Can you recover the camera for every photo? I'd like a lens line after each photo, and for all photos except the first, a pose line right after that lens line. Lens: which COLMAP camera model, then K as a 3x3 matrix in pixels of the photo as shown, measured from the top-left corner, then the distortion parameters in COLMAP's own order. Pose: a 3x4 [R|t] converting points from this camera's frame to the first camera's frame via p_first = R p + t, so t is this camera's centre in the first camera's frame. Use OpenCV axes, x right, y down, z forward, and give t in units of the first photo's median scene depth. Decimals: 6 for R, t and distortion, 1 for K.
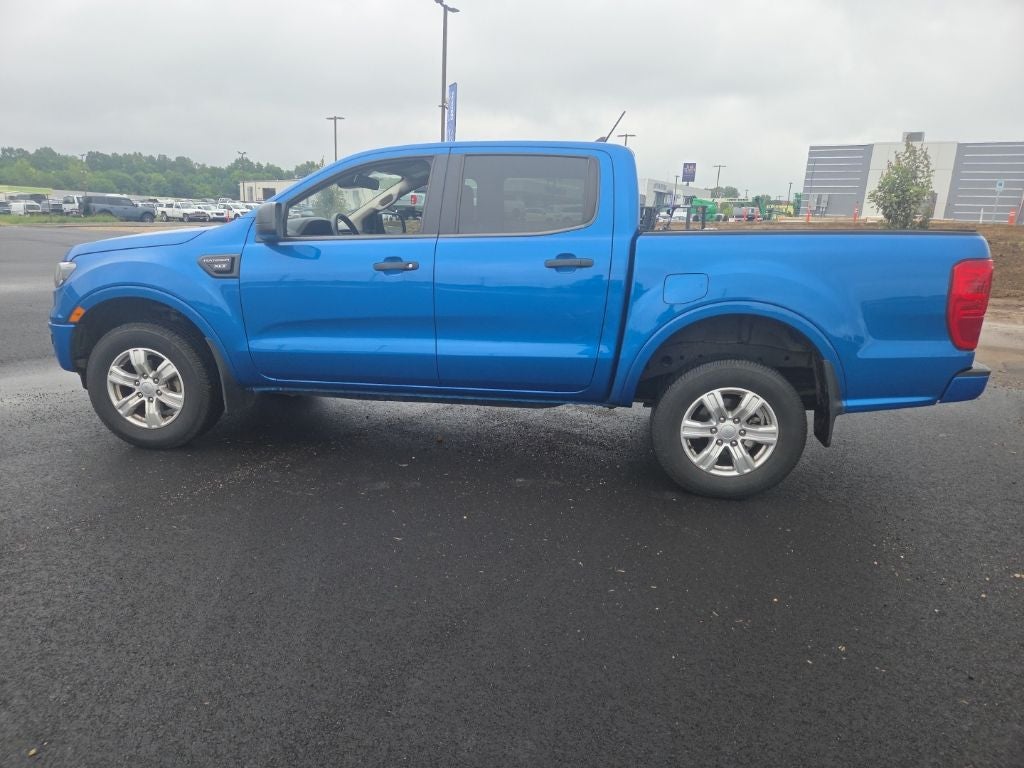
lens RADIAL K [[682.2, 0, 496.1], [0, 682.2, 385.4], [0, 0, 1]] dist [0.077938, -0.070310]
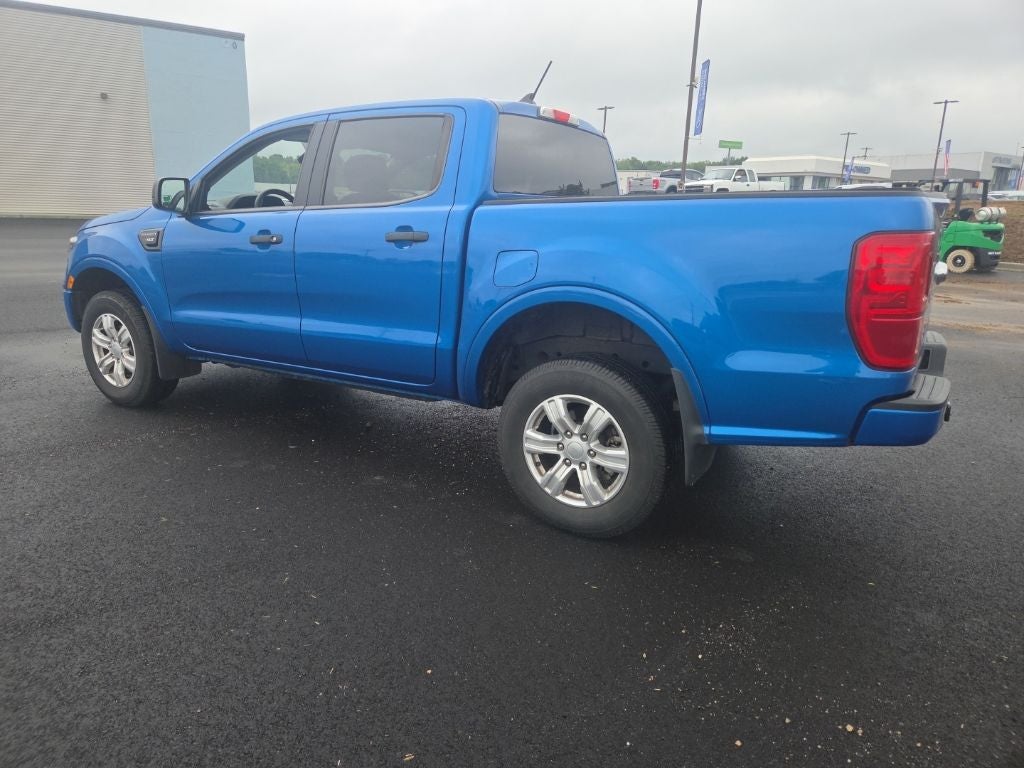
lens RADIAL K [[681.7, 0, 494.5], [0, 681.7, 364.1], [0, 0, 1]] dist [0.082691, -0.075229]
pose [[0.921544, 0.072679, -0.381411, 0.501622], [-0.077934, 0.996957, 0.001671, -0.023944], [0.380372, 0.028185, 0.924404, 0.213825]]
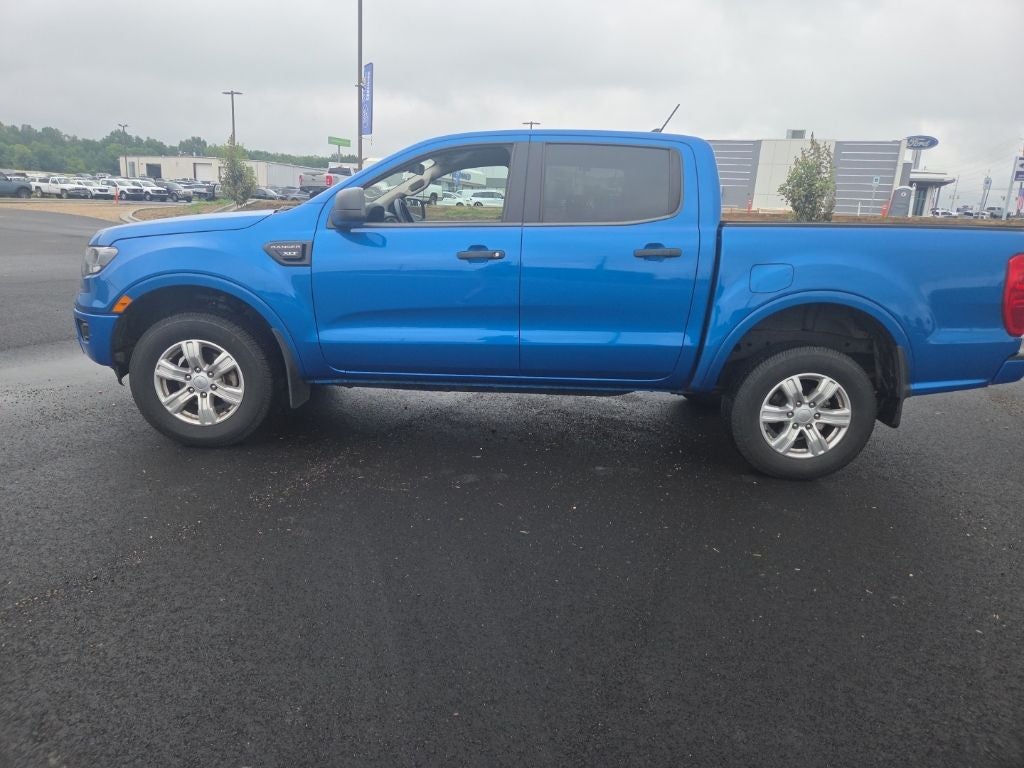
lens RADIAL K [[683.0, 0, 491.4], [0, 683.0, 370.1], [0, 0, 1]] dist [0.080112, -0.065982]
pose [[0.990454, -0.014163, 0.137118, -0.253055], [0.014141, 0.999899, 0.001131, -0.008850], [-0.137120, 0.000819, 0.990554, 0.023087]]
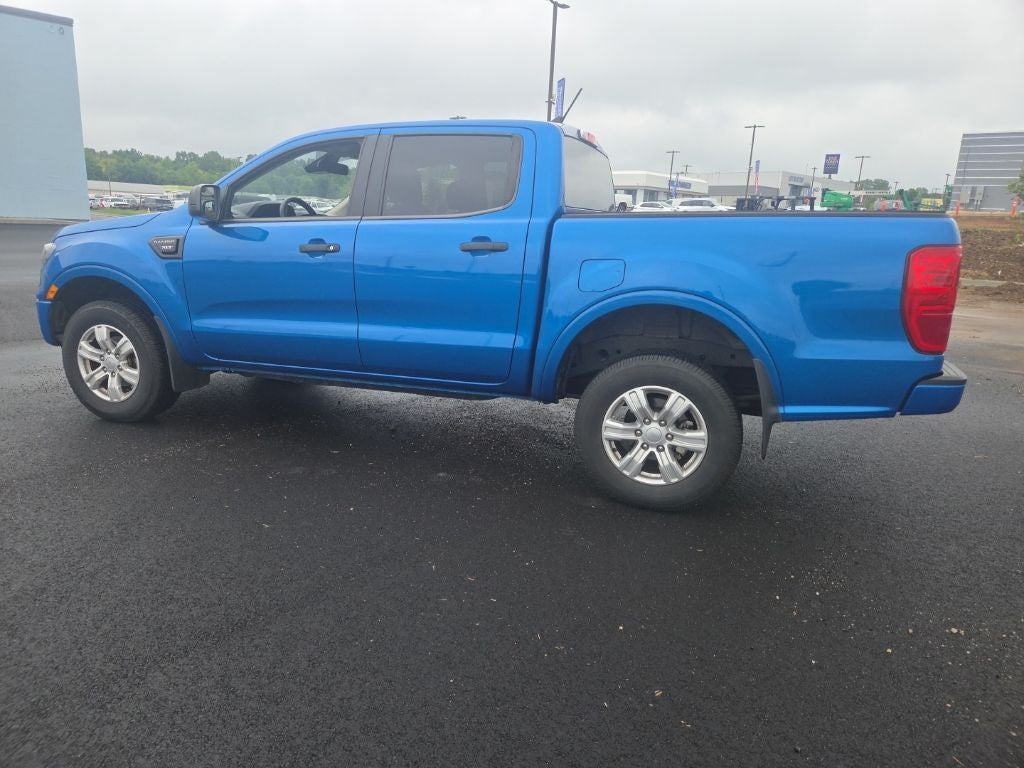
lens RADIAL K [[681.7, 0, 494.5], [0, 681.7, 364.1], [0, 0, 1]] dist [0.082691, -0.075229]
pose [[0.983467, 0.038724, -0.176898, 0.264615], [-0.042950, 0.998874, -0.020127, 0.001296], [0.175920, 0.027392, 0.984023, 0.072757]]
